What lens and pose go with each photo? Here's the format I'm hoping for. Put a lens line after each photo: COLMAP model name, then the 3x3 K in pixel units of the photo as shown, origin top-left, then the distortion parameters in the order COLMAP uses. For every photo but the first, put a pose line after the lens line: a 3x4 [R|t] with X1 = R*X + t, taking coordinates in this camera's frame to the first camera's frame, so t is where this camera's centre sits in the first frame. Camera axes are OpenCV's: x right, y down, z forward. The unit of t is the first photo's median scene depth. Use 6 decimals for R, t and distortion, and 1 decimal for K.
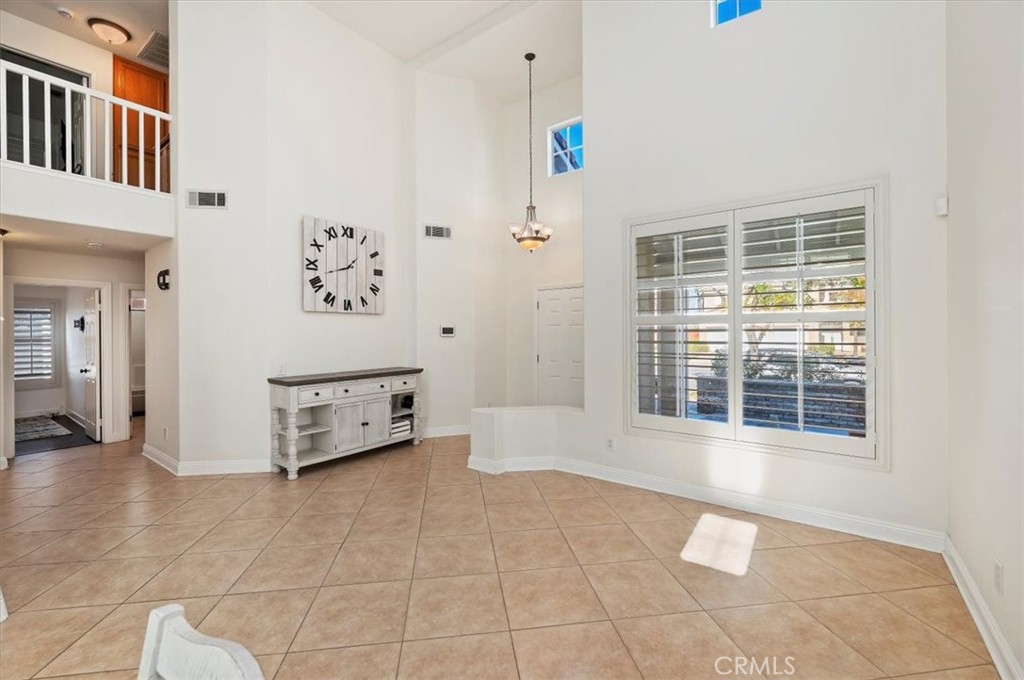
lens RADIAL K [[419.4, 0, 501.9], [0, 419.4, 334.1], [0, 0, 1]] dist [-0.000235, -0.001096]
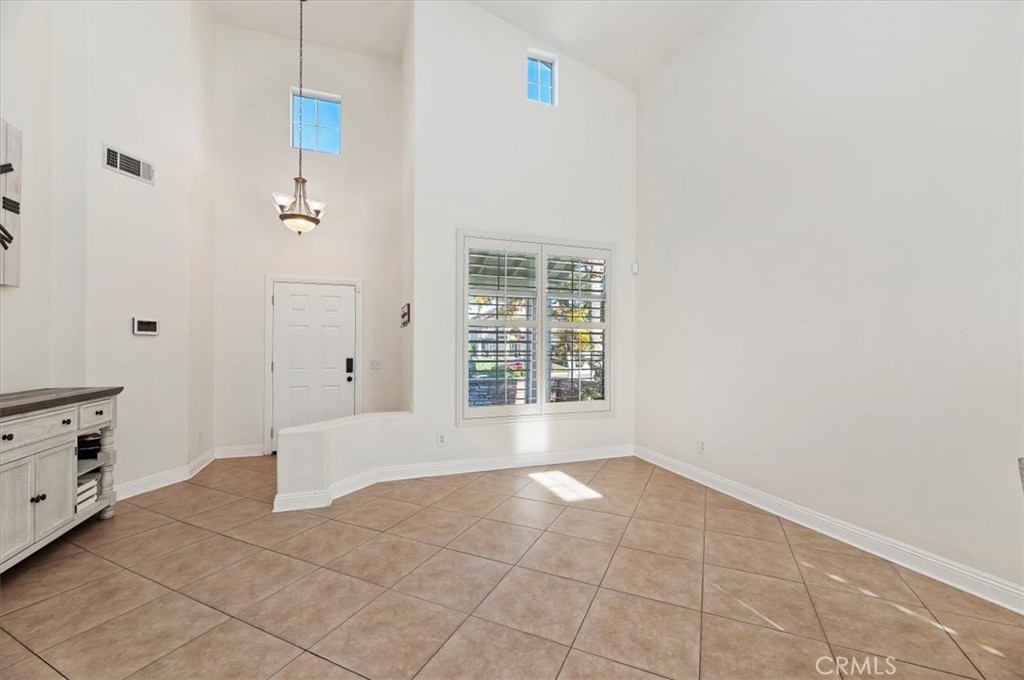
lens RADIAL K [[419.4, 0, 502.8], [0, 419.4, 347.8], [0, 0, 1]] dist [-0.000235, -0.001096]
pose [[0.550362, 0.005821, 0.834906, -0.500900], [-0.004821, 0.999981, -0.003793, 0.033838], [-0.834912, -0.001938, 0.550380, 0.280527]]
